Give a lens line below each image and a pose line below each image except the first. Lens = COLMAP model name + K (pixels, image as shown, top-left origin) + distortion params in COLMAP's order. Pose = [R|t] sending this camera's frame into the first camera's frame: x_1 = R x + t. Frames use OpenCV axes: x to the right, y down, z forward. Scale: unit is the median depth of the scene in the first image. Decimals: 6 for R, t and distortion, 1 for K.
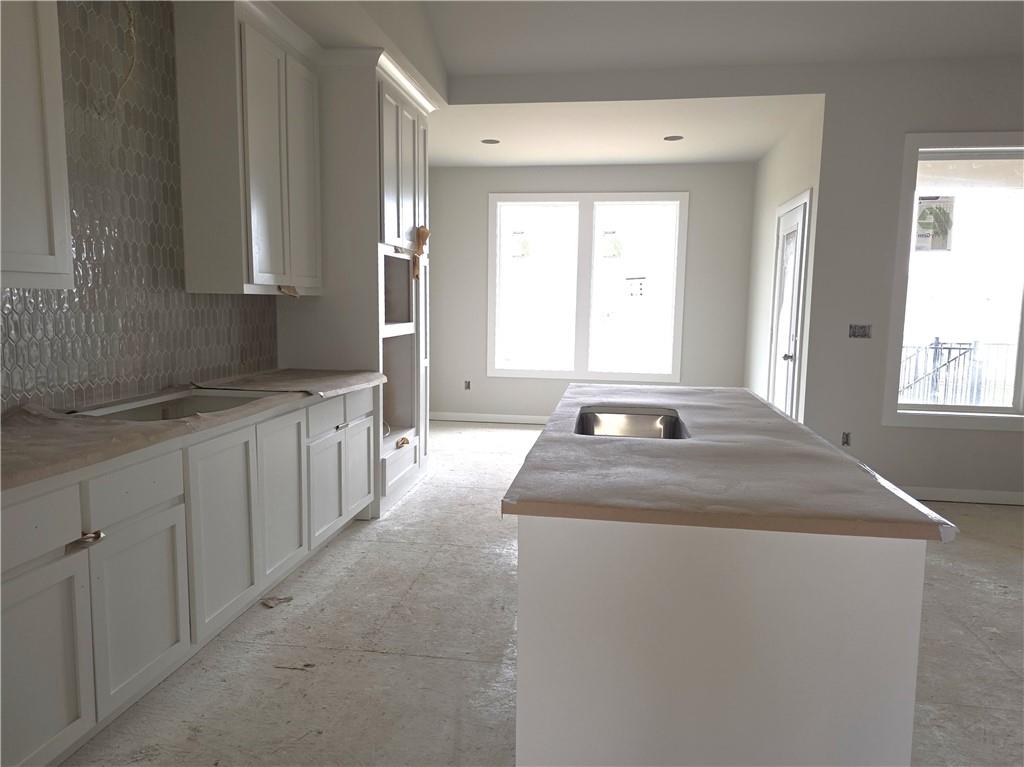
lens RADIAL K [[690.4, 0, 517.4], [0, 690.4, 387.1], [0, 0, 1]] dist [0.085550, -0.077080]
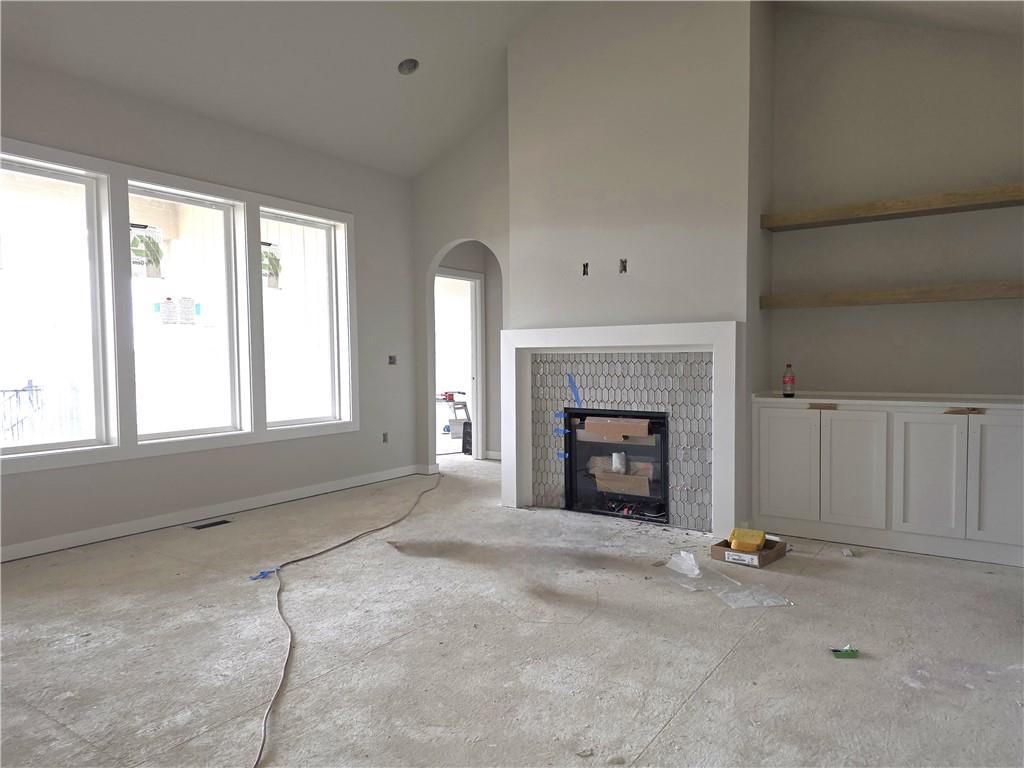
lens RADIAL K [[690.4, 0, 517.4], [0, 690.4, 387.6], [0, 0, 1]] dist [0.085550, -0.077080]
pose [[0.435062, -0.066372, 0.897951, 0.155222], [0.128323, 0.991670, 0.011126, 0.036432], [-0.891209, 0.110388, 0.439955, 0.101780]]
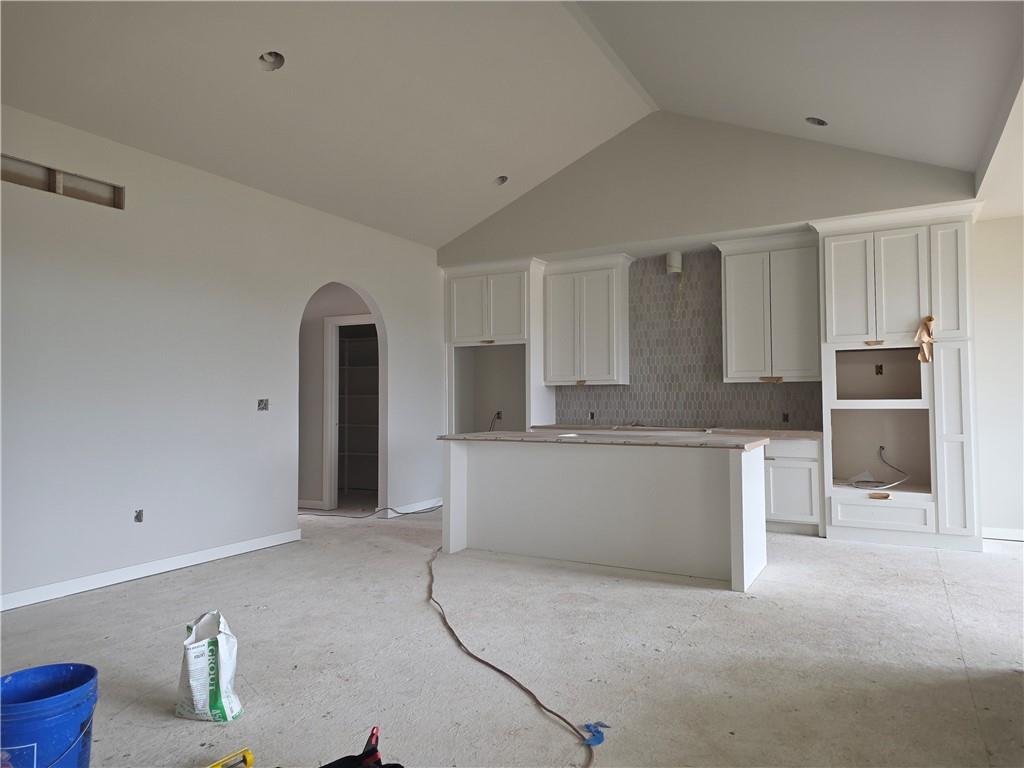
lens RADIAL K [[690.4, 0, 517.4], [0, 690.4, 387.6], [0, 0, 1]] dist [0.085550, -0.077080]
pose [[-0.347286, -0.035412, -0.937090, 1.625608], [-0.117558, 0.993048, 0.006040, -0.056817], [0.930362, 0.112260, -0.349034, 1.083213]]
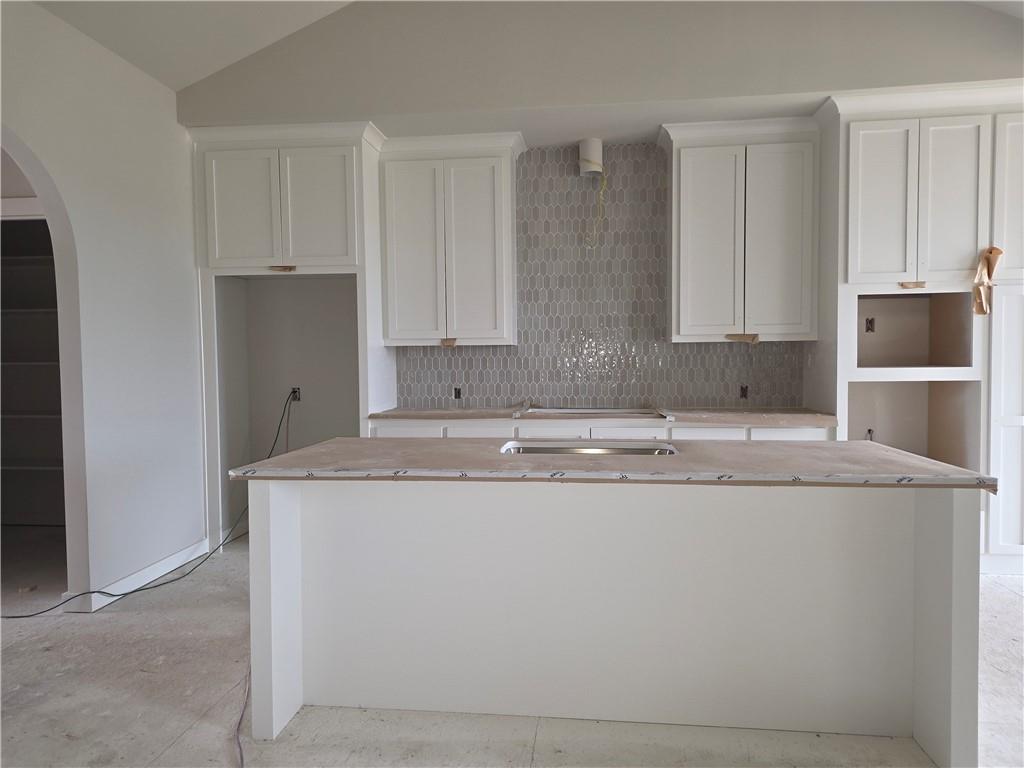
lens RADIAL K [[690.4, 0, 517.4], [0, 690.4, 387.6], [0, 0, 1]] dist [0.085550, -0.077080]
pose [[0.031150, 0.026277, -0.999169, 0.902145], [-0.112735, 0.993368, 0.022609, -0.039952], [0.993137, 0.111937, 0.033906, 0.623662]]
